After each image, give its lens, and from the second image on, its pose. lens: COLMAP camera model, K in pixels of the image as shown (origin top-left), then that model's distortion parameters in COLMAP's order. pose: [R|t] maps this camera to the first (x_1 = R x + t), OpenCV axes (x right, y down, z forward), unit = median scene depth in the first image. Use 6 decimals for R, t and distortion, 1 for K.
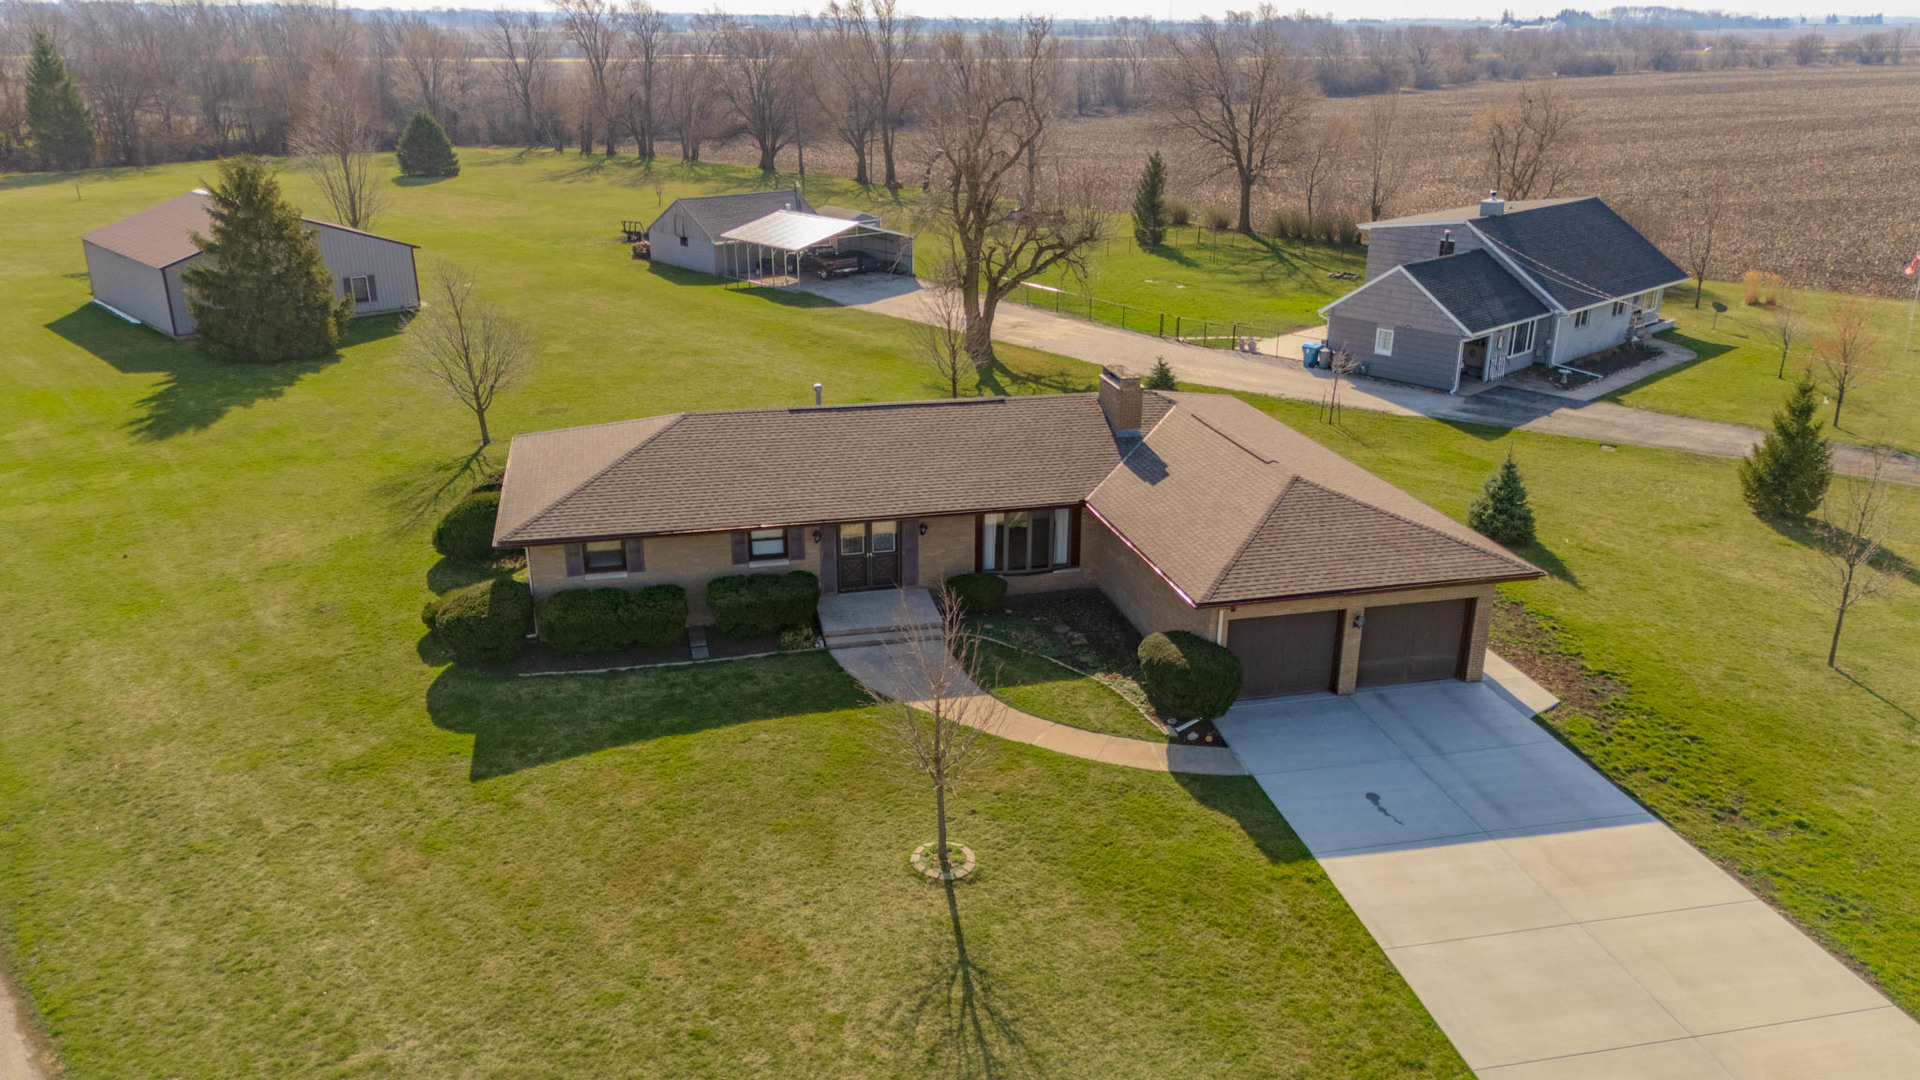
lens RADIAL K [[1422.9, 0, 956.9], [0, 1422.9, 542.9], [0, 0, 1]] dist [0.068093, -0.049676]
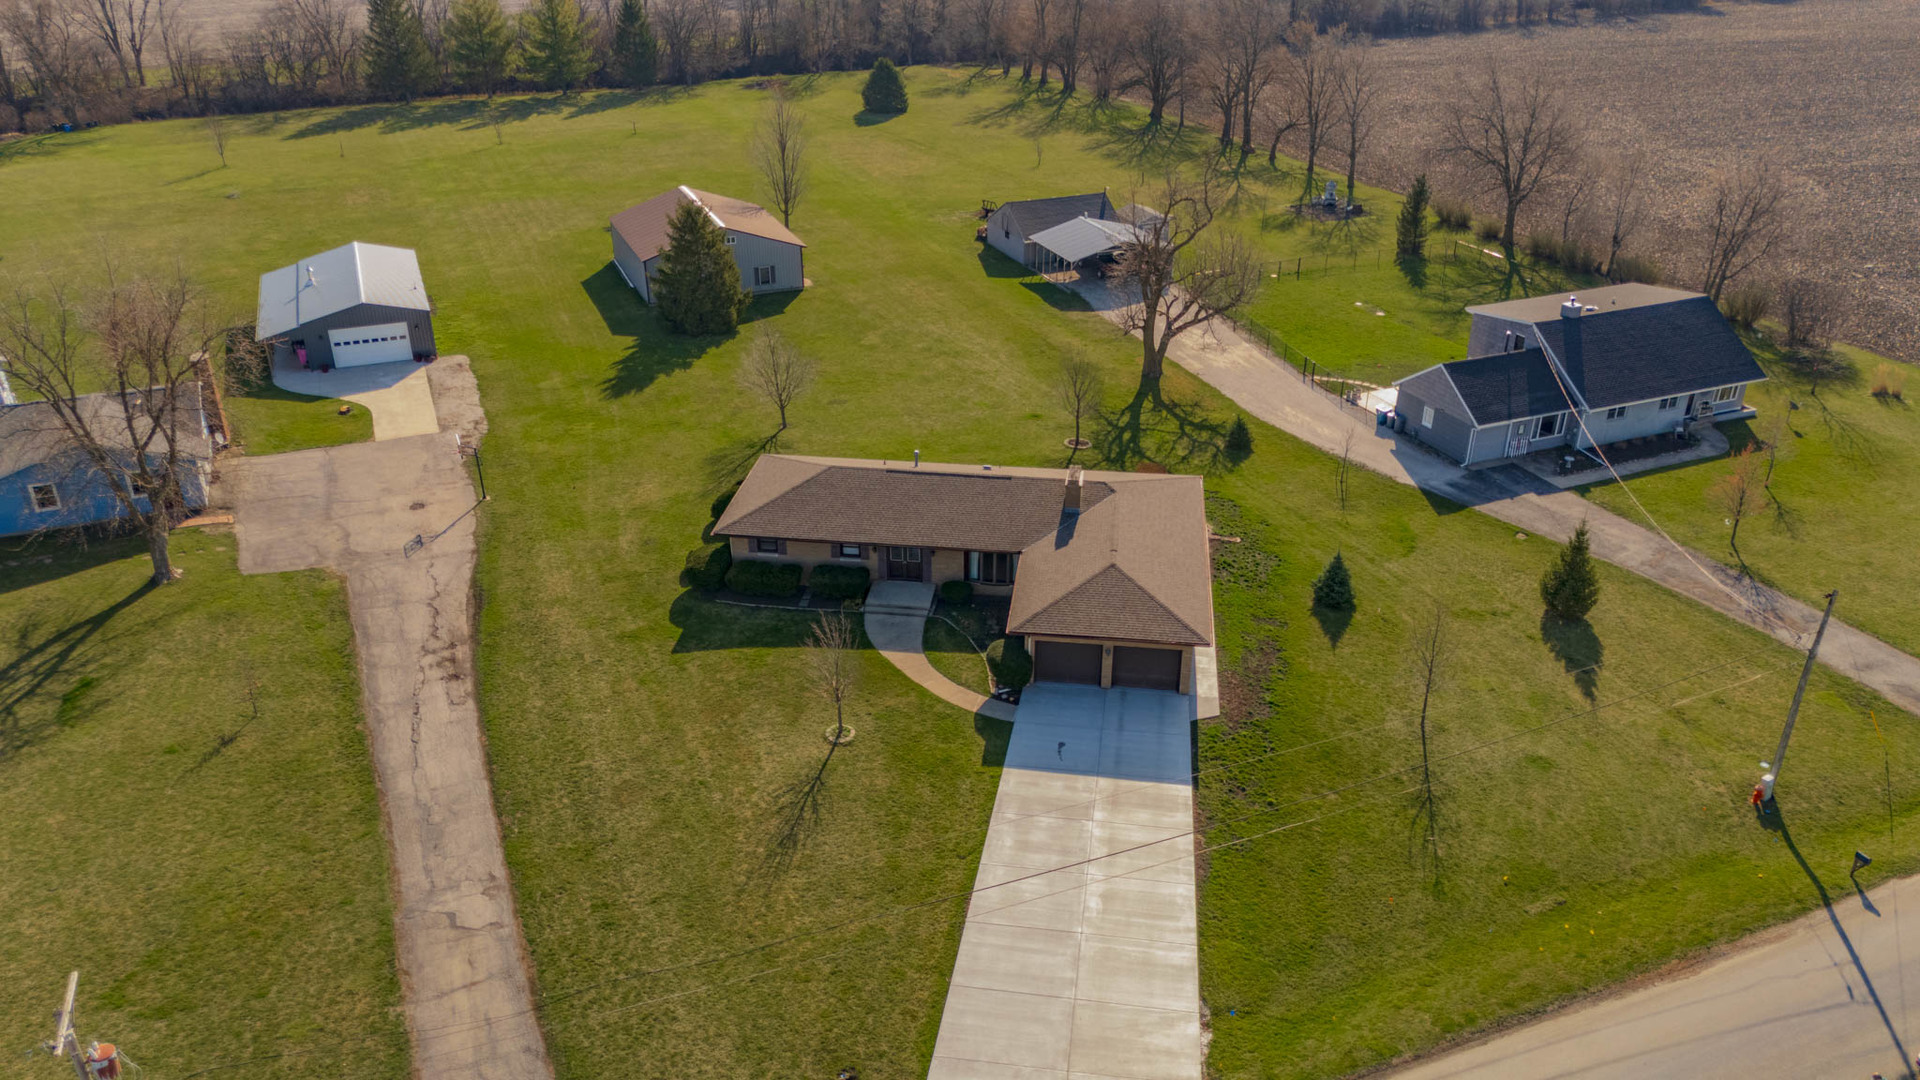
lens RADIAL K [[1410.3, 0, 960.0], [0, 1410.3, 540.0], [0, 0, 1]] dist [0.171284, -0.418435]
pose [[0.935368, 0.156603, -0.317116, 0.657326], [-0.117936, 0.983416, 0.137780, -0.317548], [0.333434, -0.091476, 0.938325, -0.770976]]
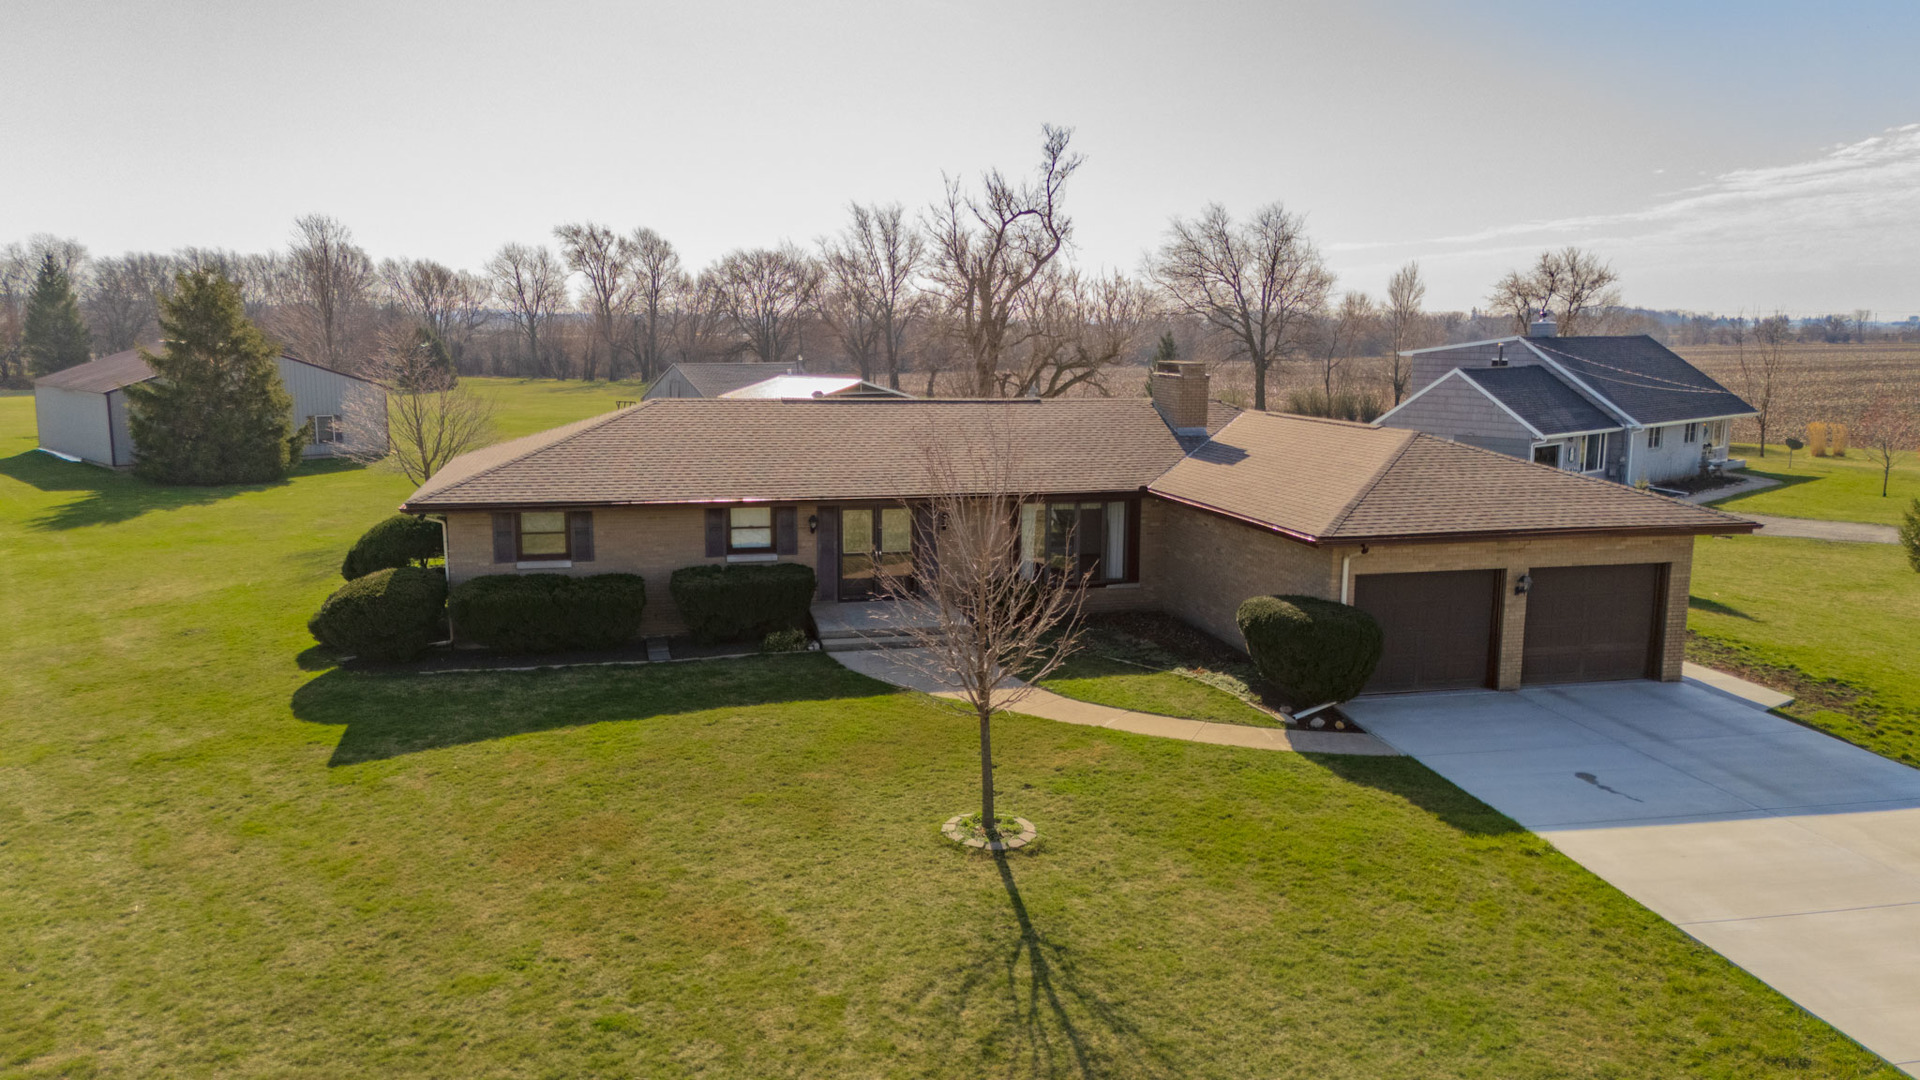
lens RADIAL K [[1422.9, 0, 956.9], [0, 1422.9, 542.9], [0, 0, 1]] dist [0.068093, -0.049676]
pose [[0.999997, -0.000194, 0.002248, -0.021938], [0.000627, 0.981009, -0.193959, 0.180390], [-0.002167, 0.193960, 0.981007, 0.245340]]
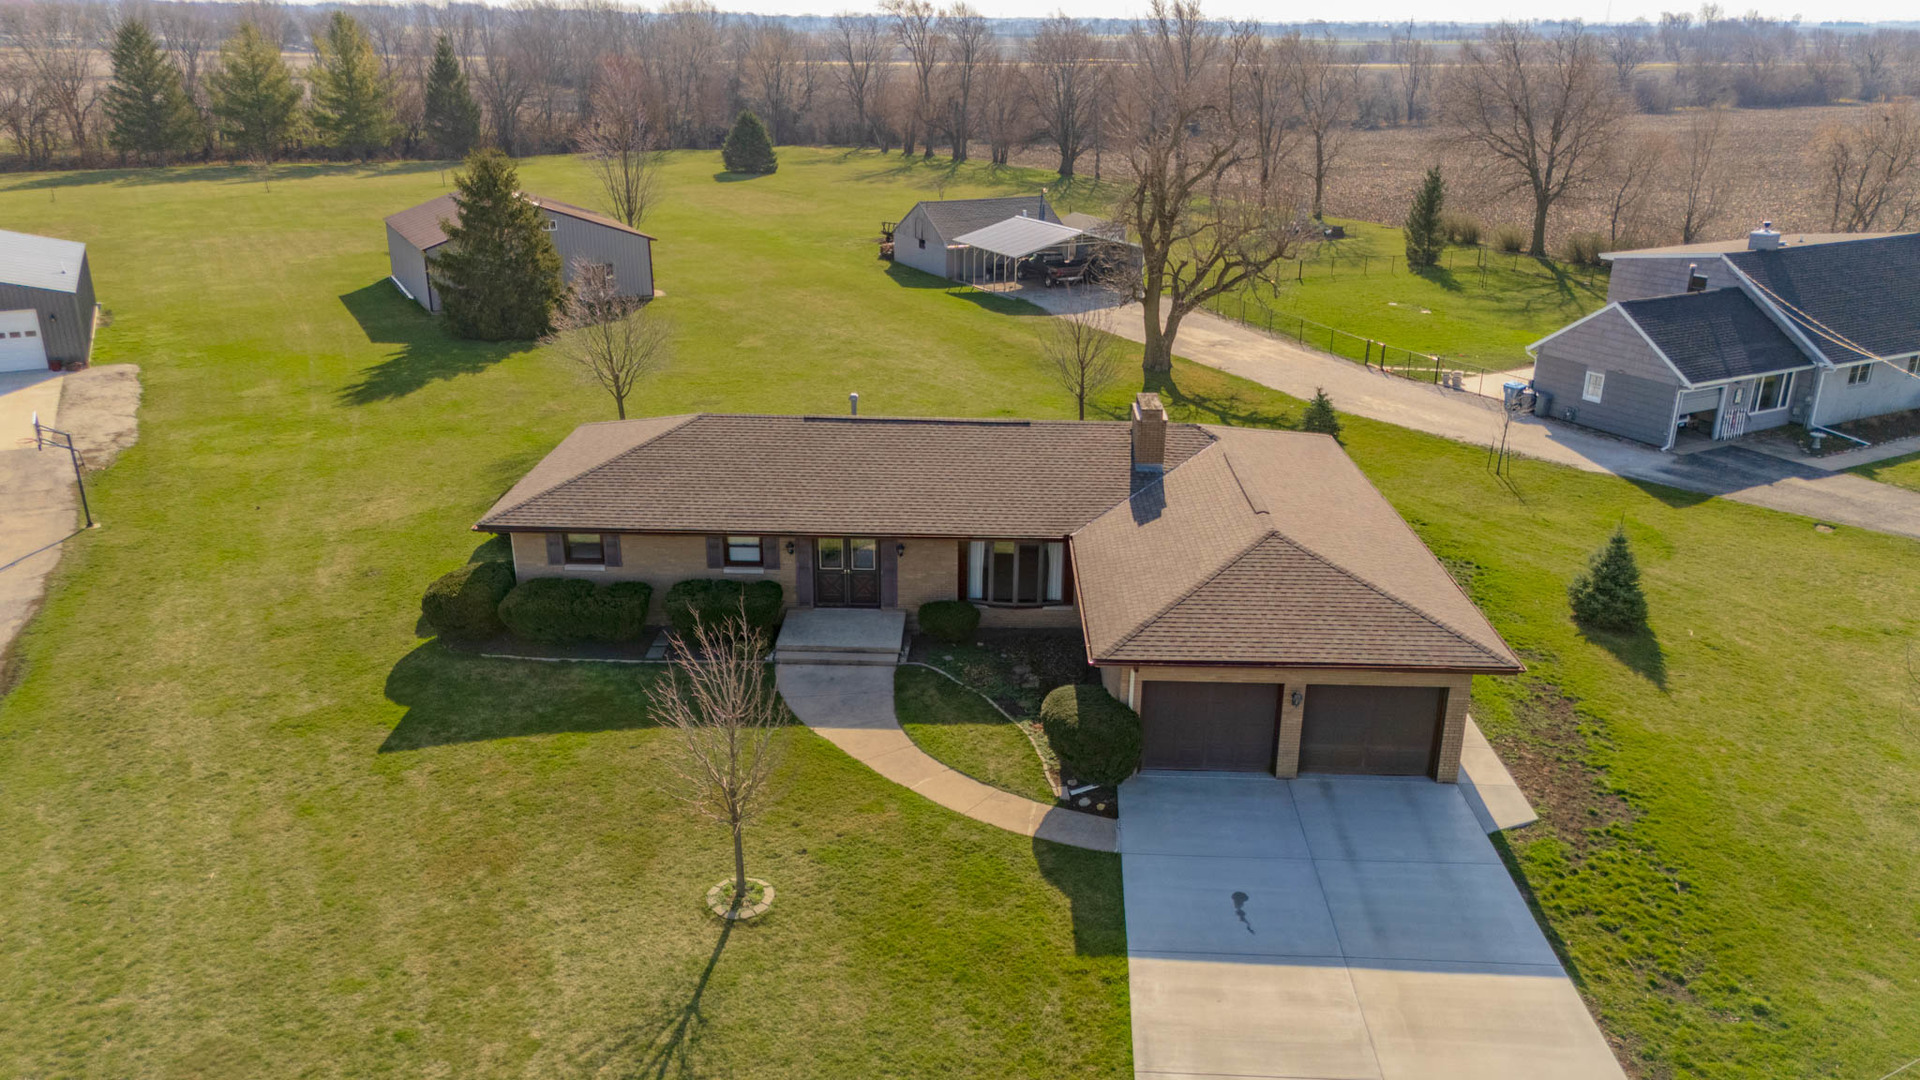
lens RADIAL K [[1422.9, 0, 956.9], [0, 1422.9, 542.9], [0, 0, 1]] dist [0.068093, -0.049676]
pose [[0.965970, 0.091365, -0.241979, 0.281731], [-0.092009, 0.995720, 0.008662, -0.030392], [0.241735, 0.013897, 0.970243, 0.079558]]
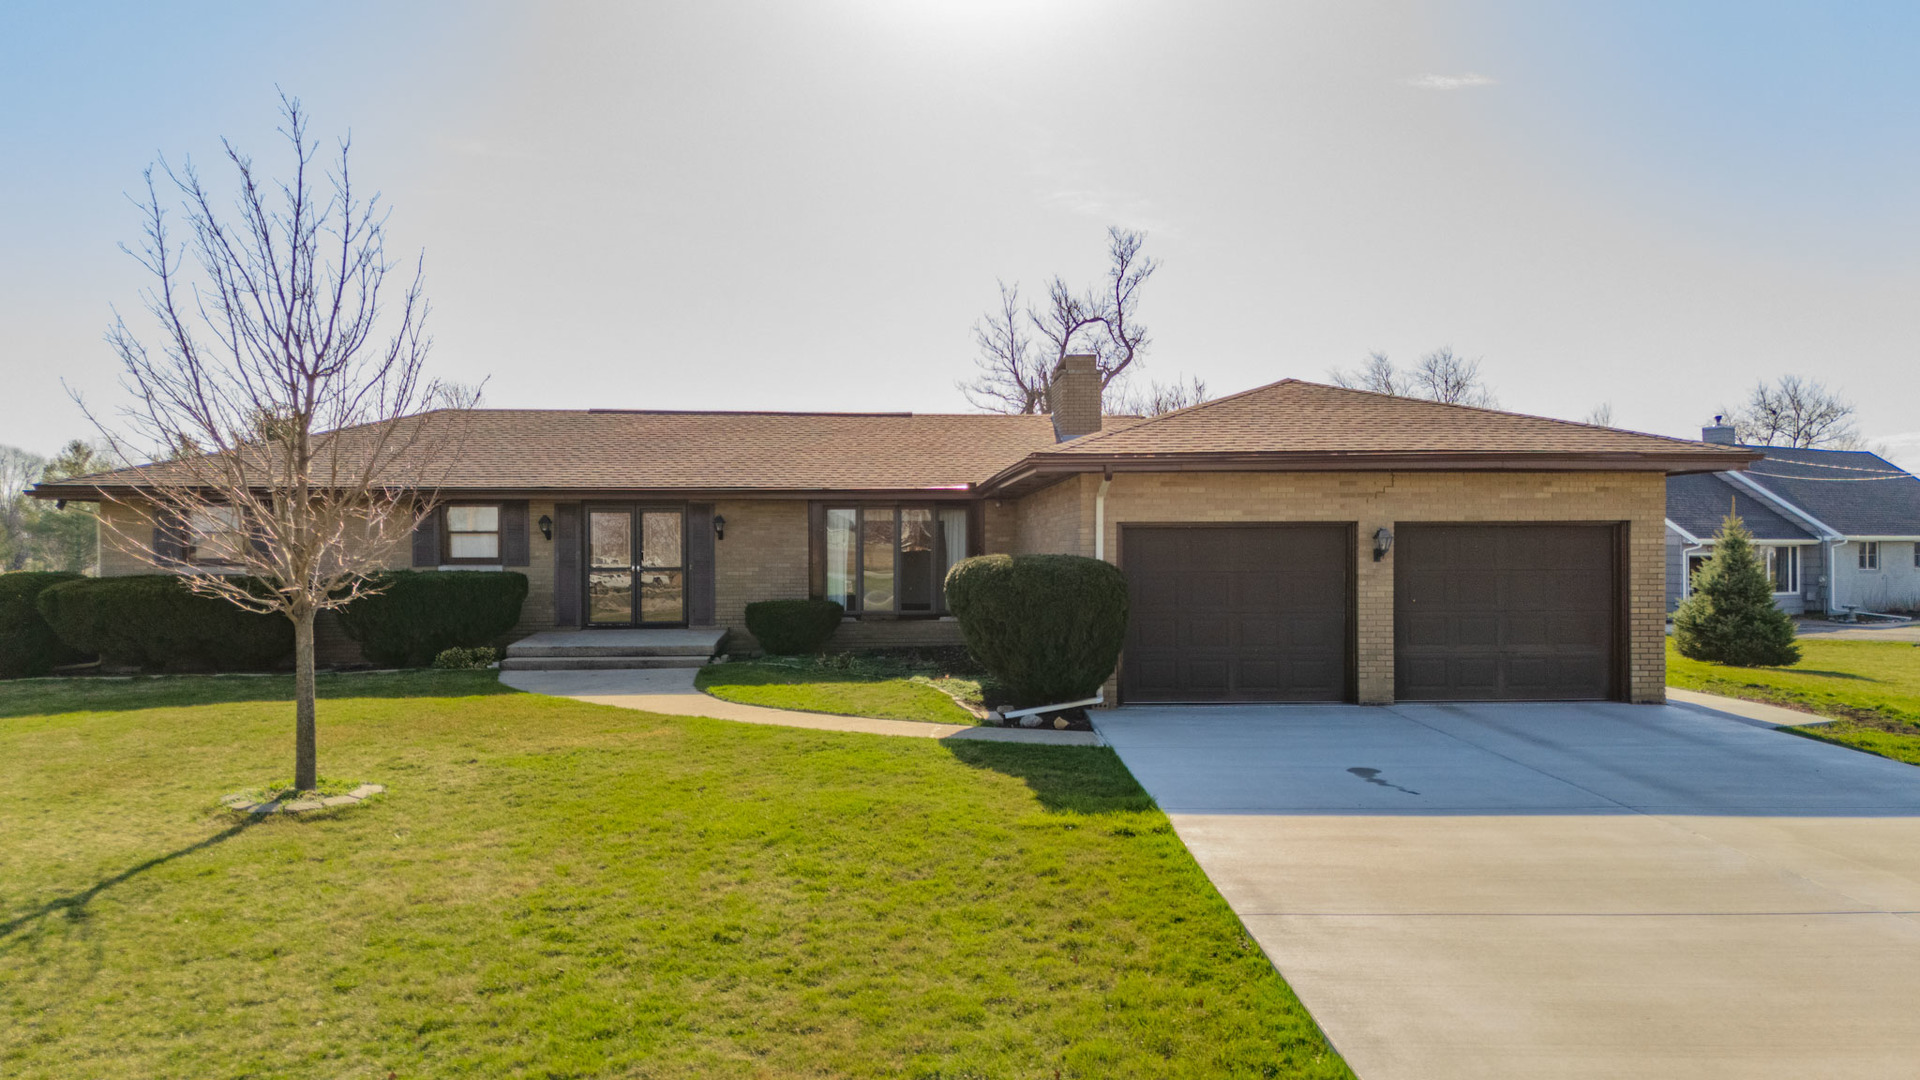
lens RADIAL K [[1422.9, 0, 956.9], [0, 1422.9, 542.9], [0, 0, 1]] dist [0.068093, -0.049676]
pose [[0.984672, -0.011475, -0.174040, 0.218503], [-0.049505, 0.938409, -0.341961, 0.239028], [0.167244, 0.345335, 0.923457, 0.492008]]
